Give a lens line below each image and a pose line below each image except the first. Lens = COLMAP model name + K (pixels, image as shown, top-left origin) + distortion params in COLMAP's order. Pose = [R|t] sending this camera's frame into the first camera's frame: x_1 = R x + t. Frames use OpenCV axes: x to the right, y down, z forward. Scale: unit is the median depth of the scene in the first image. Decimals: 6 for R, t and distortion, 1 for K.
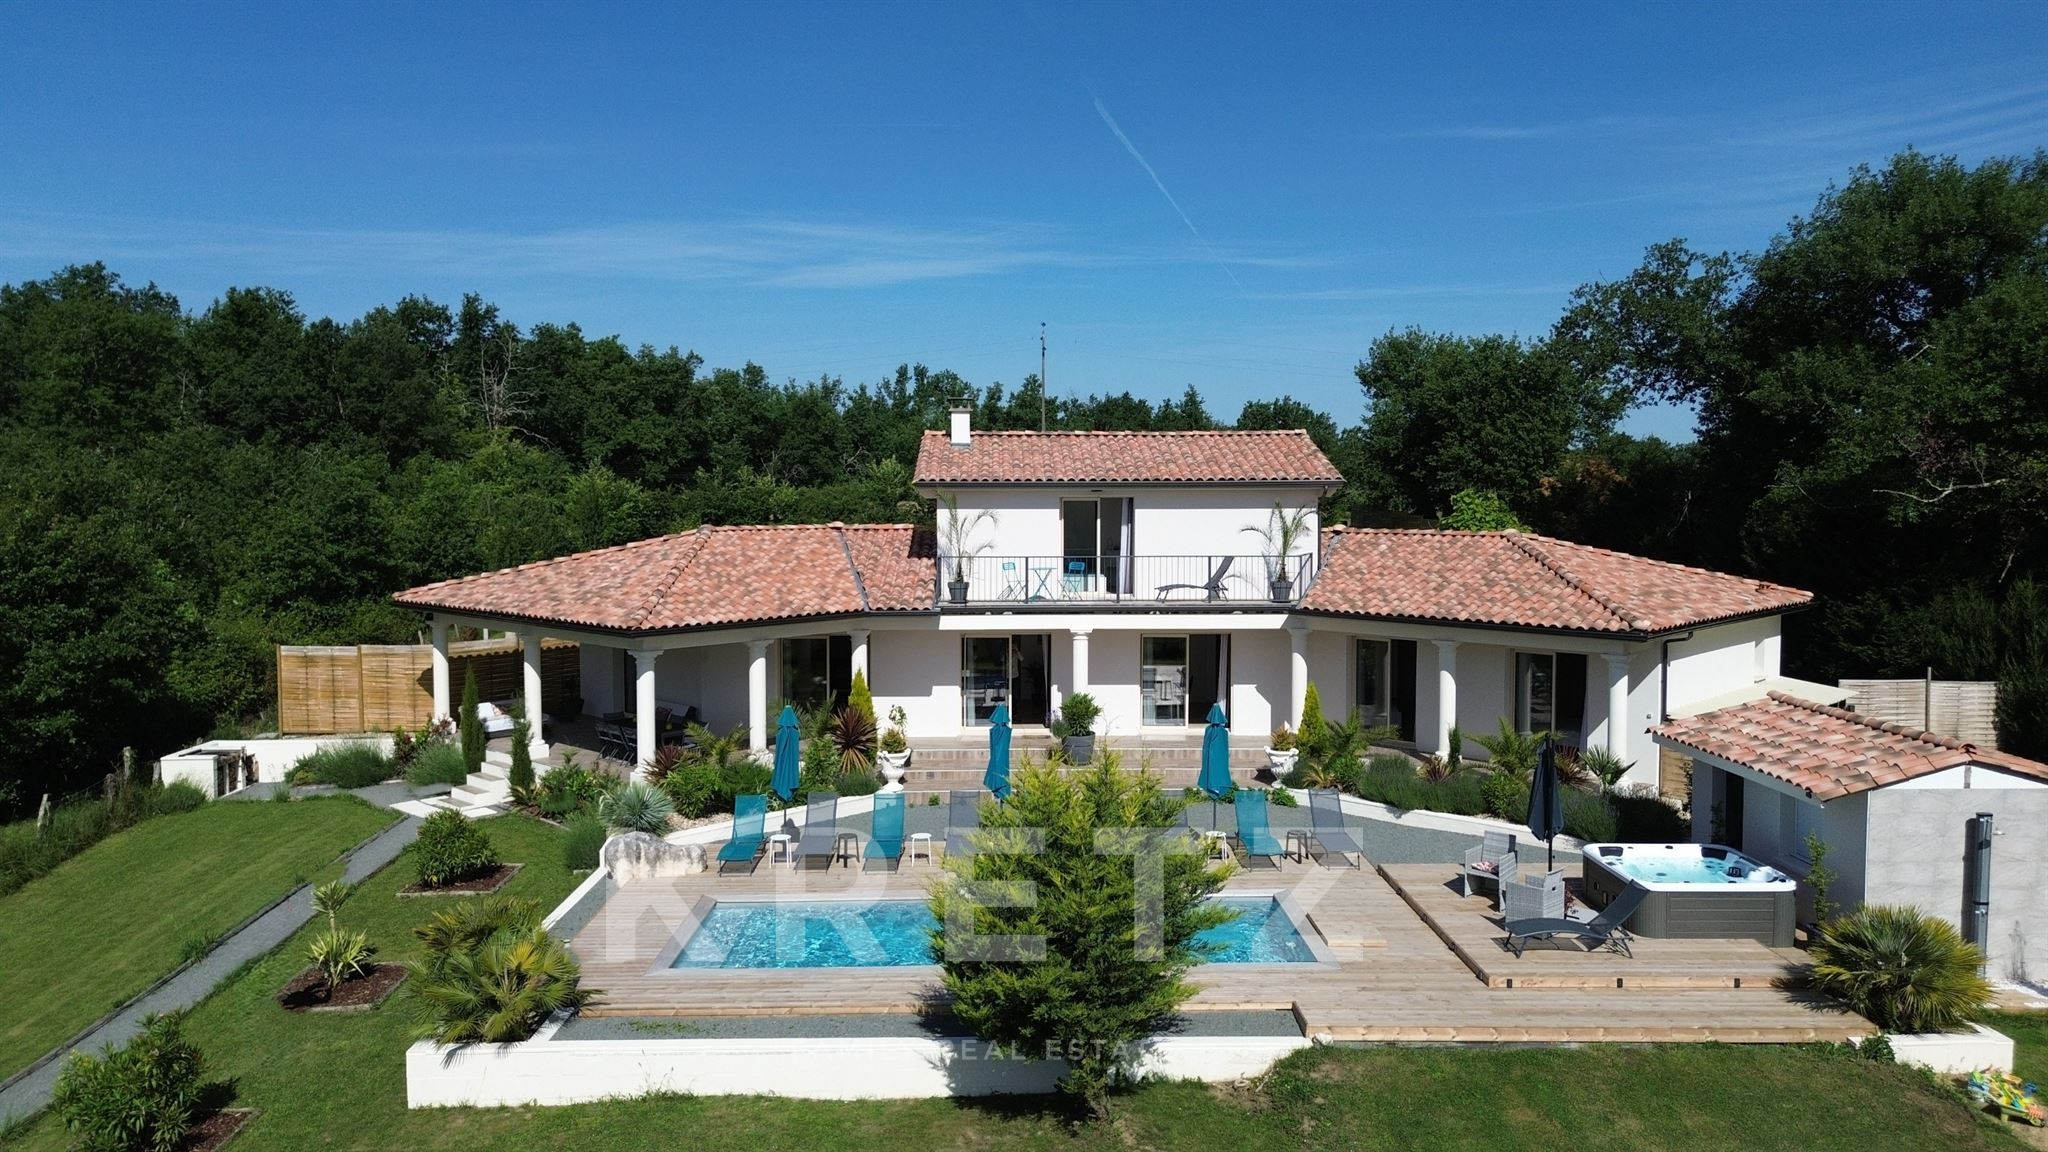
lens RADIAL K [[1442.1, 0, 1024.0], [0, 1442.1, 576.0], [0, 0, 1]] dist [0.081054, -0.075097]
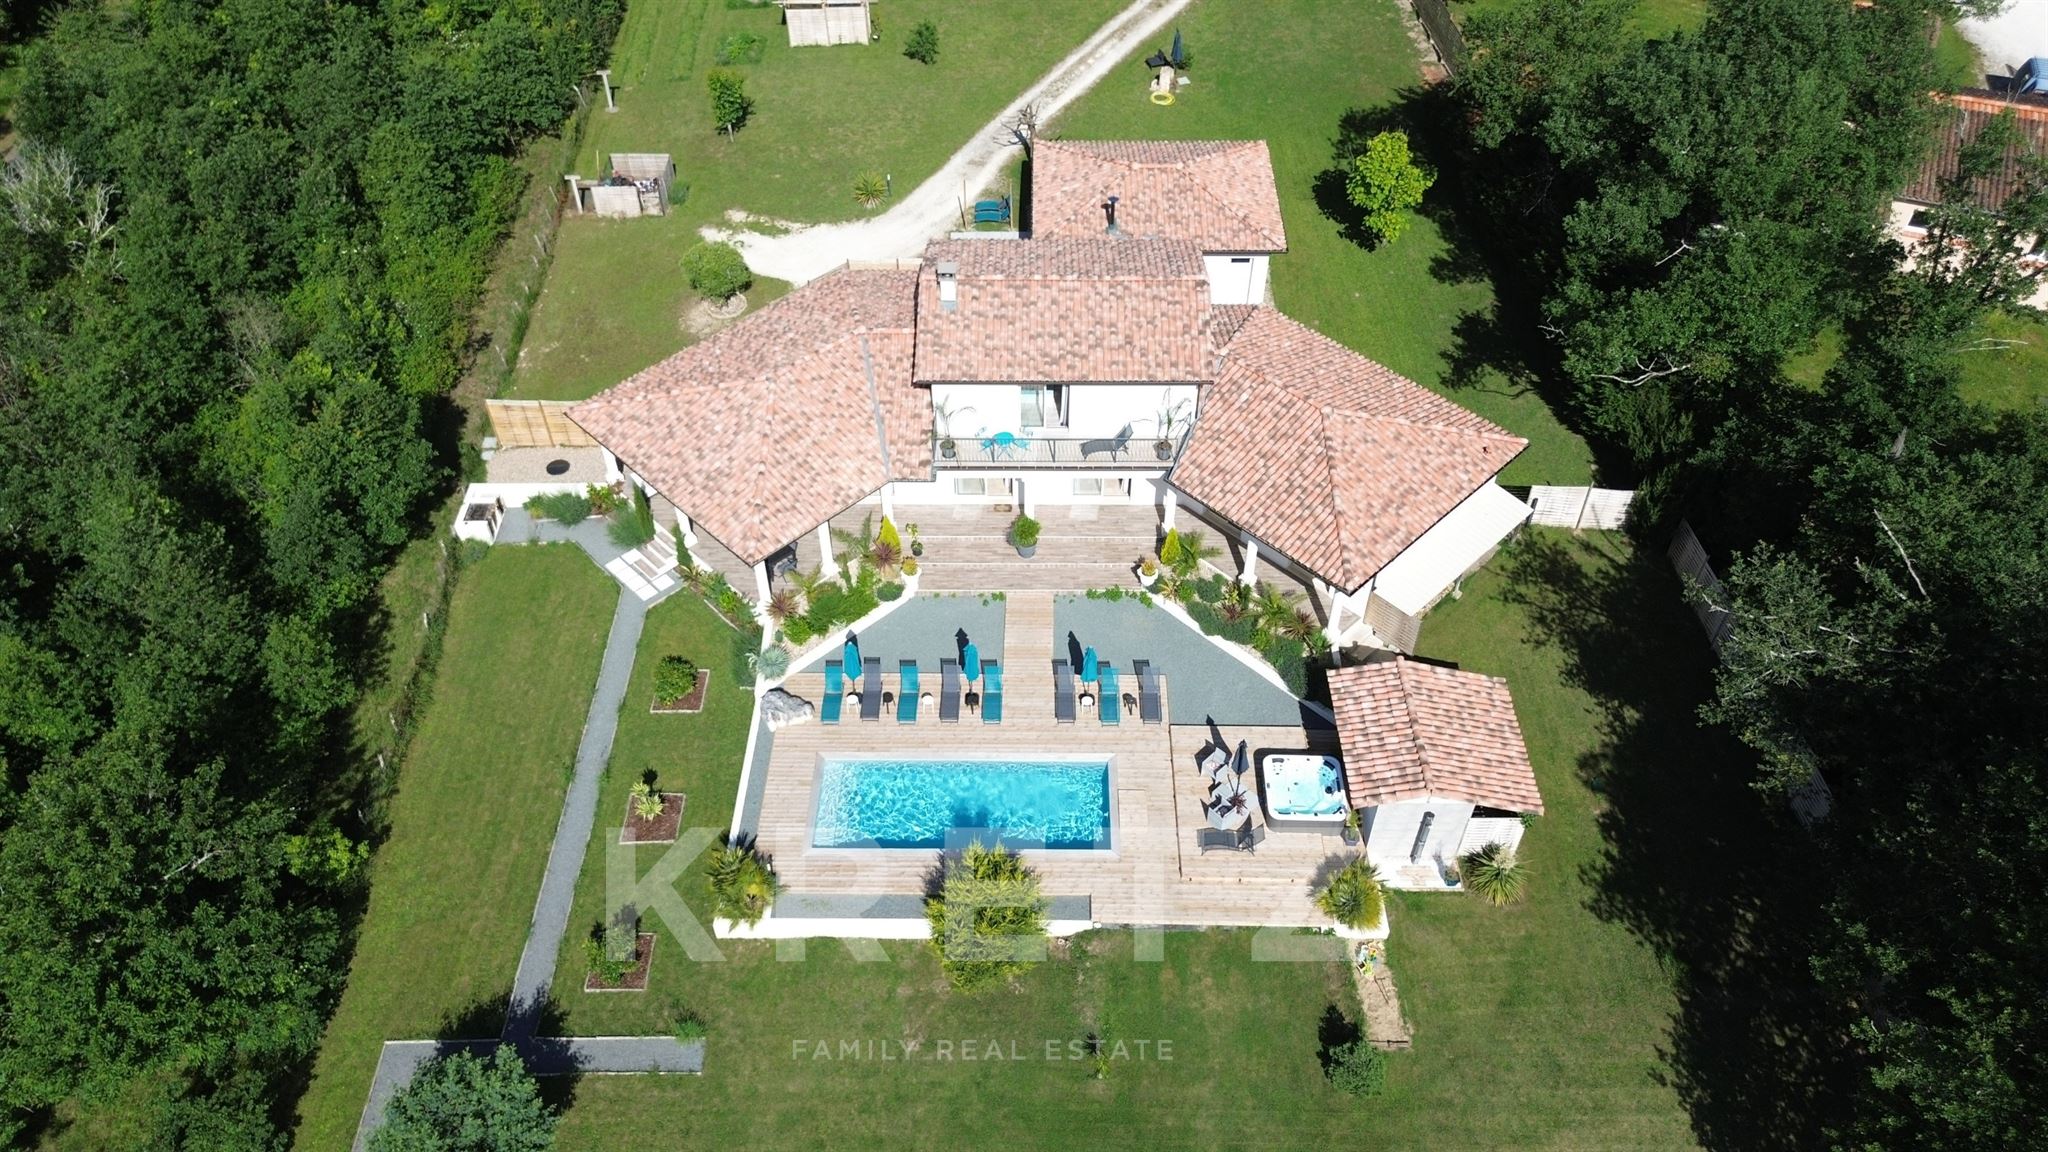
lens RADIAL K [[1442.1, 0, 1024.0], [0, 1442.1, 576.0], [0, 0, 1]] dist [0.081054, -0.075097]
pose [[0.999586, 0.019065, -0.021550, 0.067012], [0.000201, 0.744334, 0.667807, -0.883580], [0.028773, -0.667535, 0.744022, -0.196232]]
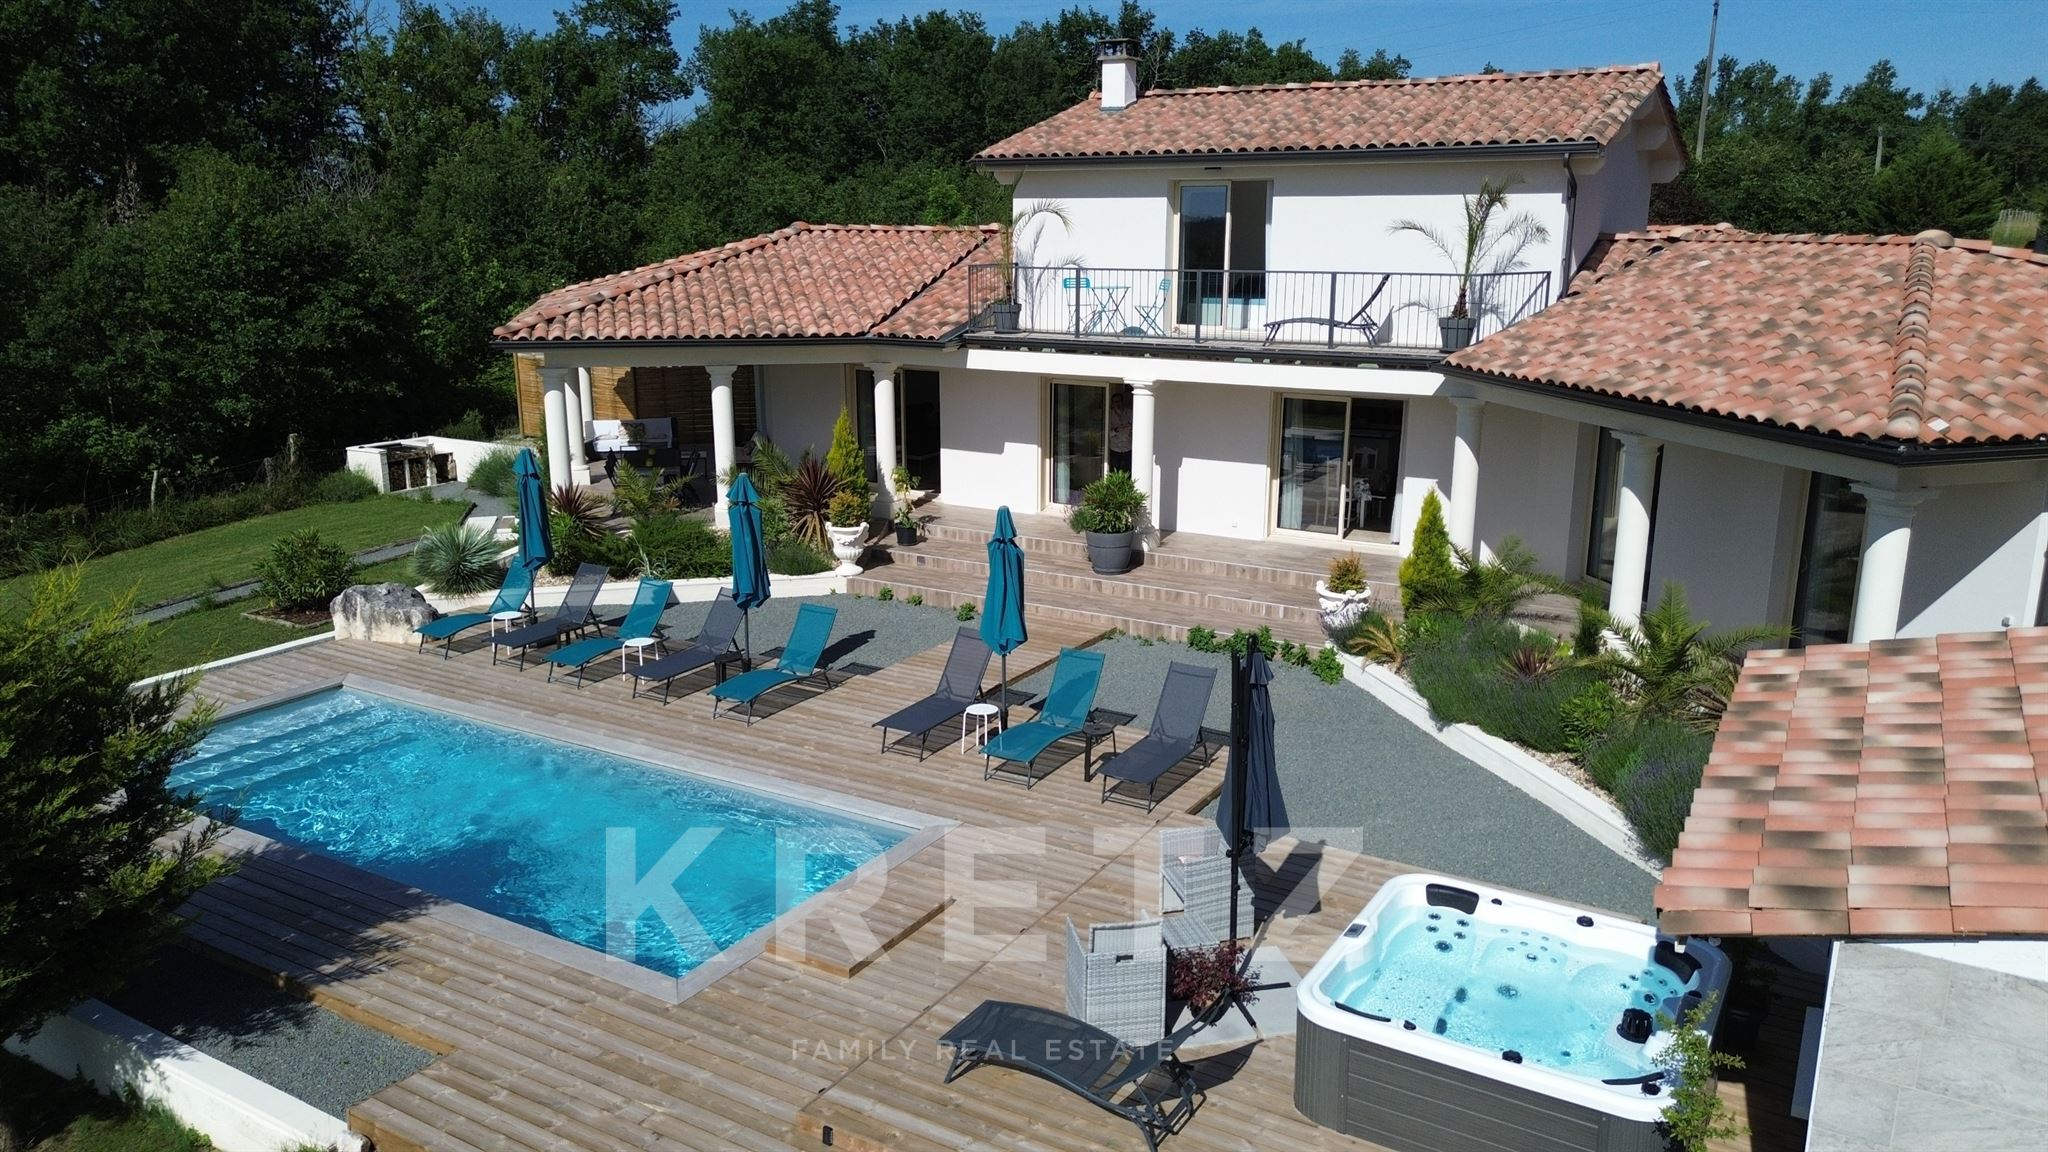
lens RADIAL K [[1442.1, 0, 1024.0], [0, 1442.1, 576.0], [0, 0, 1]] dist [0.081054, -0.075097]
pose [[0.848364, 0.129783, -0.513259, 0.341171], [-0.036835, 0.981607, 0.187326, 0.002616], [0.528131, -0.140015, 0.837540, 0.366154]]
